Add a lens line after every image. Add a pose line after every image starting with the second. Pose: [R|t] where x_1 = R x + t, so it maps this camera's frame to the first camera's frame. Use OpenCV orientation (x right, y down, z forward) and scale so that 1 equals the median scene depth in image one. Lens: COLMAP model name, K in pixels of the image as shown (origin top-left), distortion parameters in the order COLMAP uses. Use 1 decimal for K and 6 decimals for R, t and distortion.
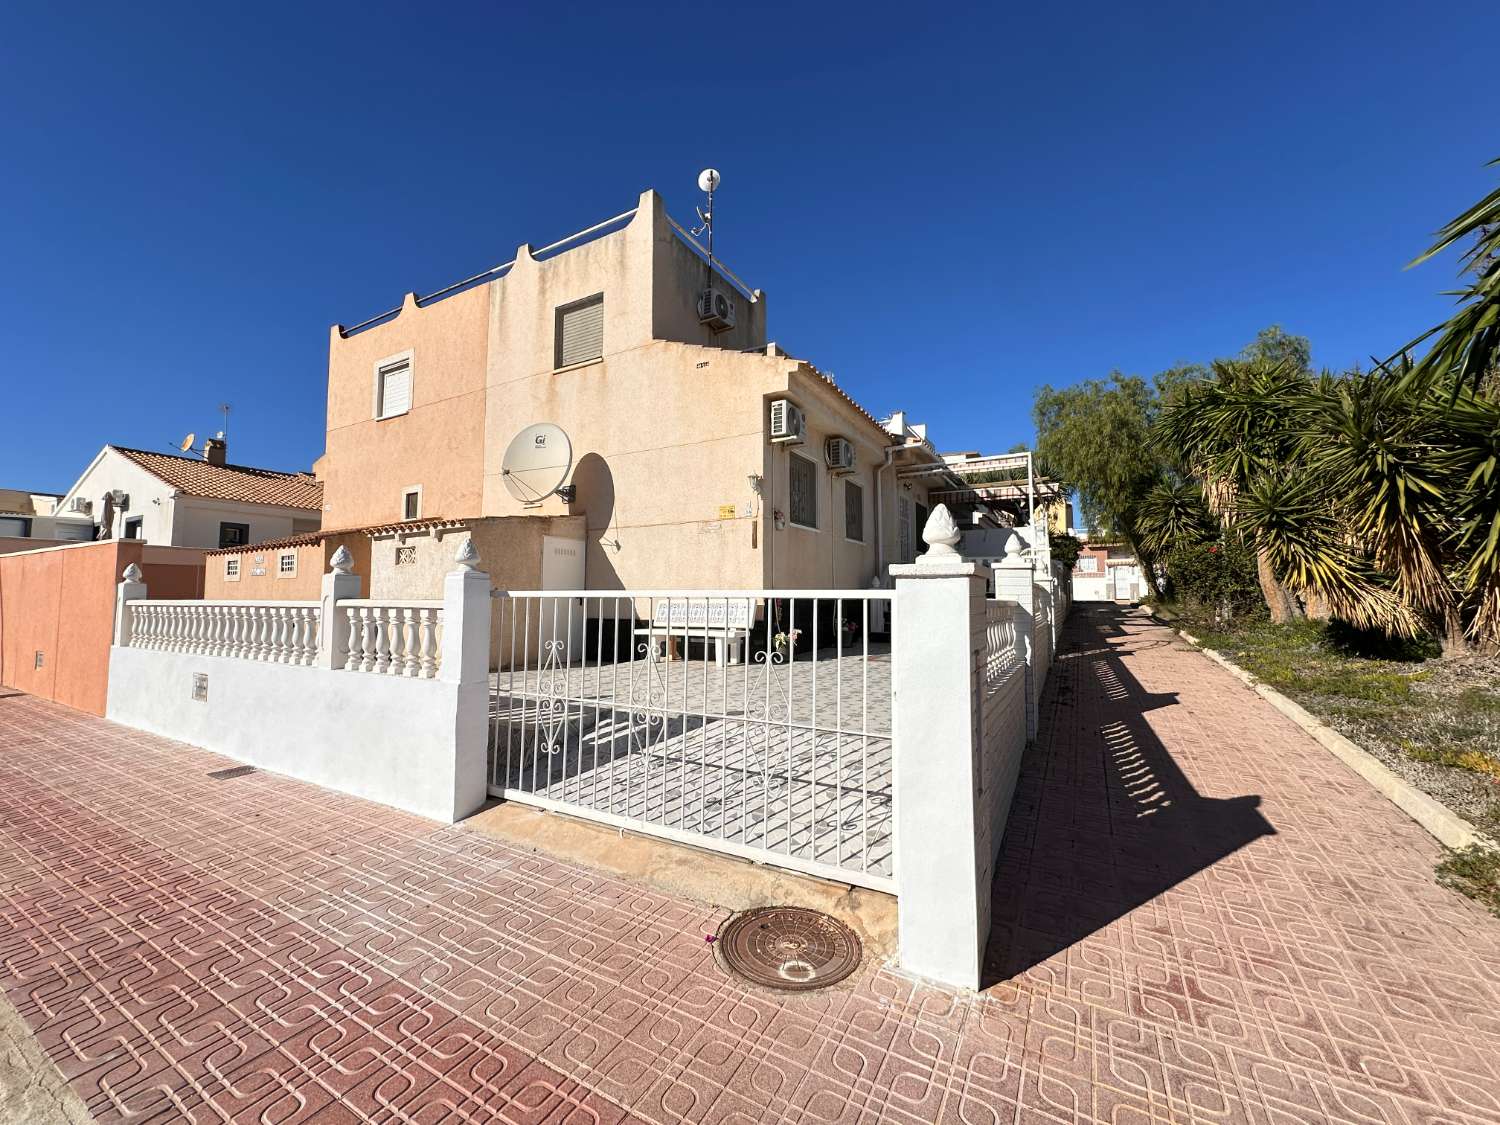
lens RADIAL K [[597.8, 0, 750.5], [0, 597.8, 557.4], [0, 0, 1]] dist [-0.001177, 0.000100]
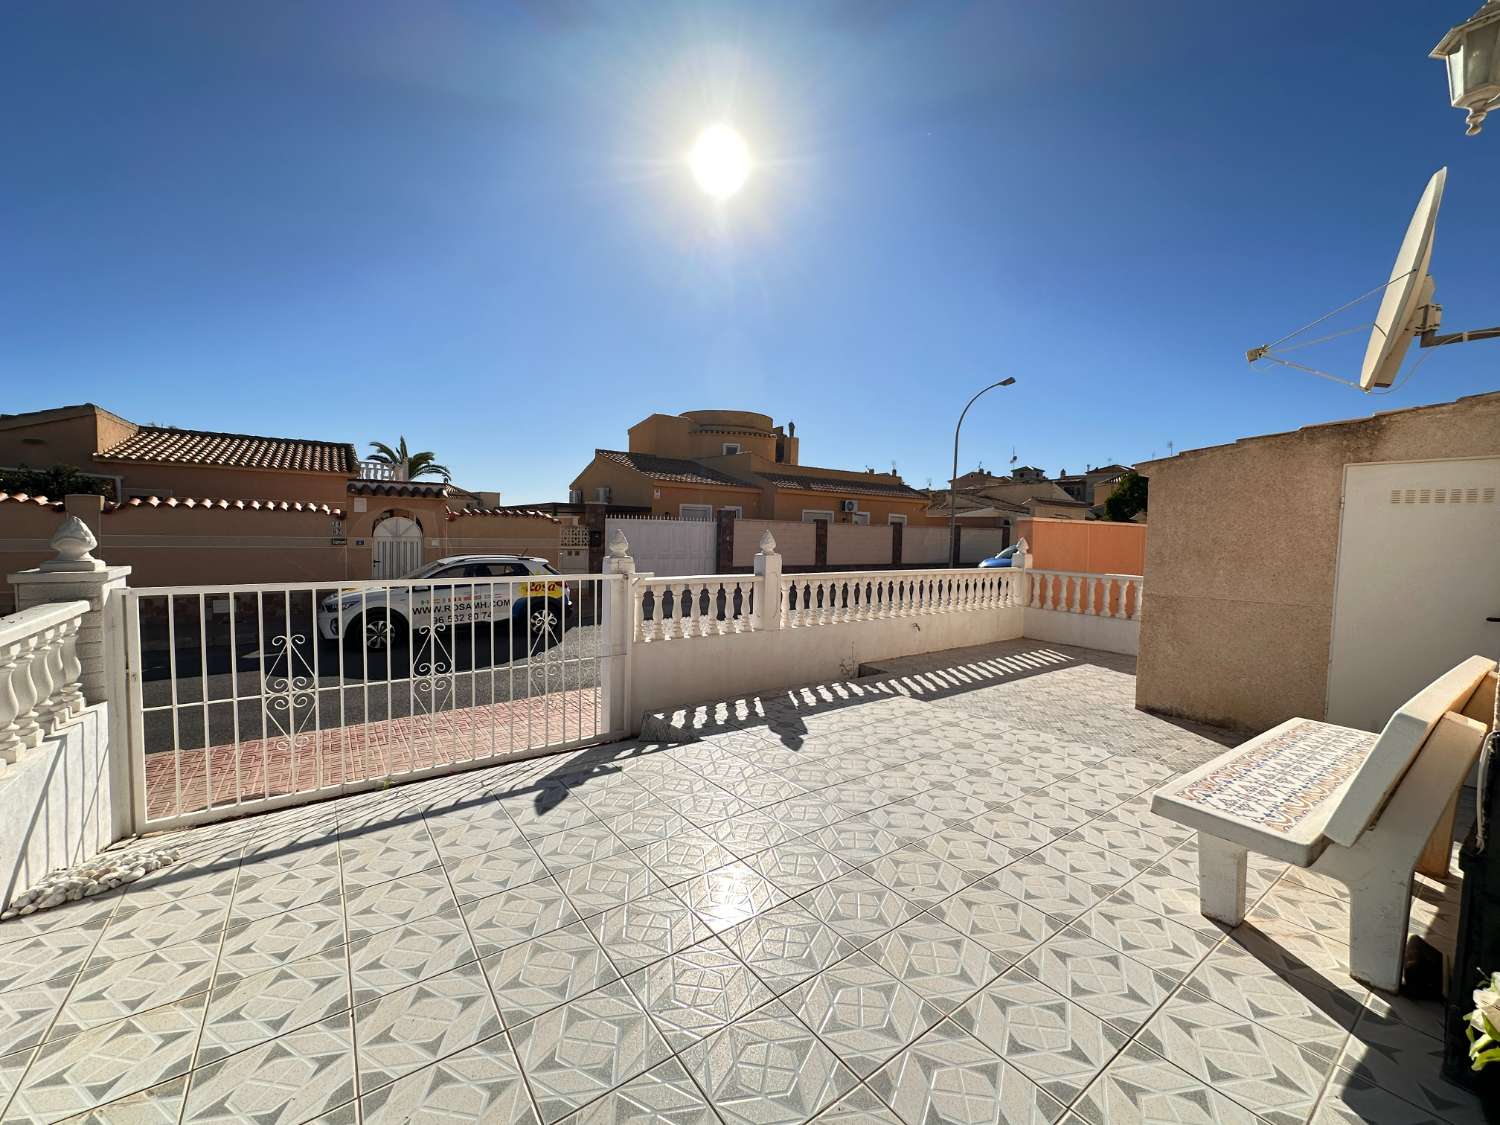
lens RADIAL K [[597.8, 0, 750.5], [0, 597.8, 557.4], [0, 0, 1]] dist [-0.001177, 0.000100]
pose [[-0.424326, 0.033289, -0.904897, 0.220812], [0.041622, 0.998985, 0.017233, 0.005329], [0.904552, -0.030351, -0.425281, 0.729298]]
